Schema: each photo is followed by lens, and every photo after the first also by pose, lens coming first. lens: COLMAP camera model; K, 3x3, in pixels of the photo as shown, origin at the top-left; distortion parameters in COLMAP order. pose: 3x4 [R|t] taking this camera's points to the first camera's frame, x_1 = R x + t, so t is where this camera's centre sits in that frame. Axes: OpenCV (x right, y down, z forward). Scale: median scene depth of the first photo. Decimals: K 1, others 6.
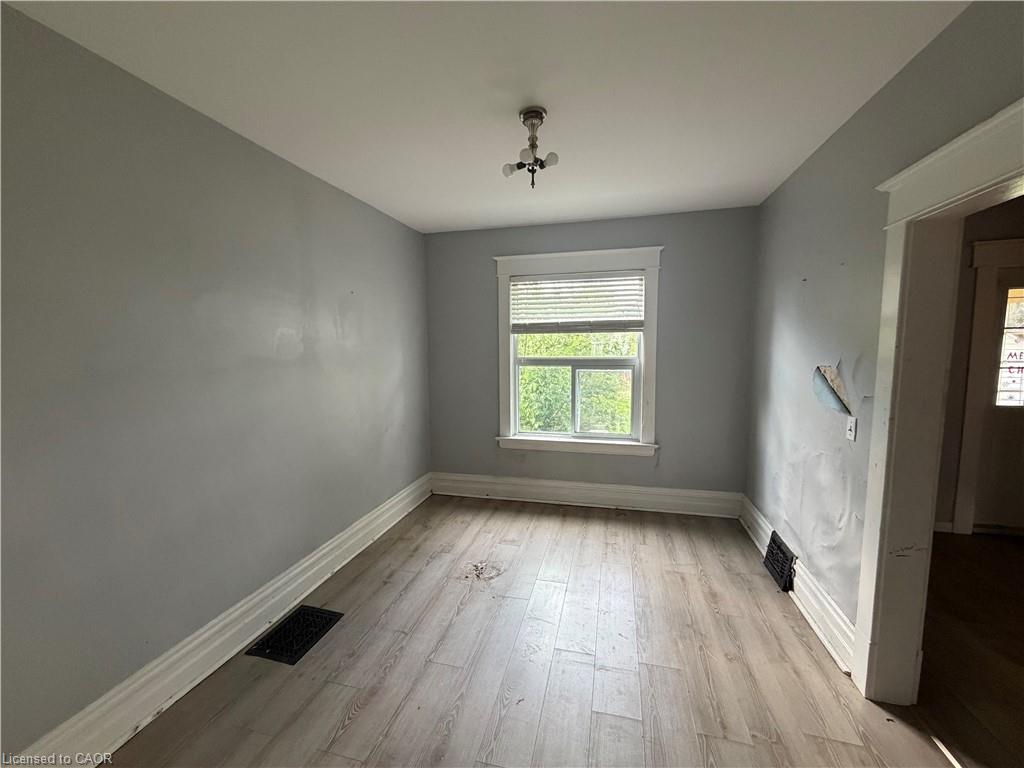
lens RADIAL K [[411.0, 0, 512.3], [0, 411.0, 384.9], [0, 0, 1]] dist [0.002349, -0.000312]
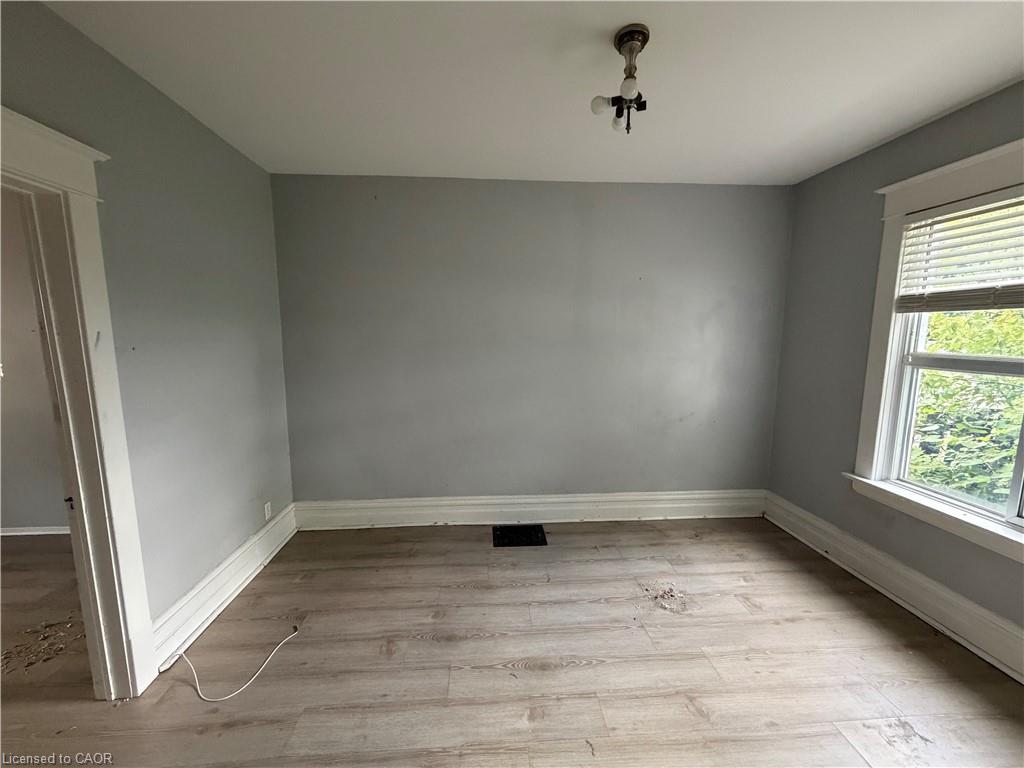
lens RADIAL K [[411.0, 0, 513.2], [0, 411.0, 390.9], [0, 0, 1]] dist [0.002349, -0.000312]
pose [[0.310088, 0.147066, -0.939264, 0.483402], [-0.100260, 0.987512, 0.121521, -0.034566], [0.945407, 0.056488, 0.320960, 0.342331]]
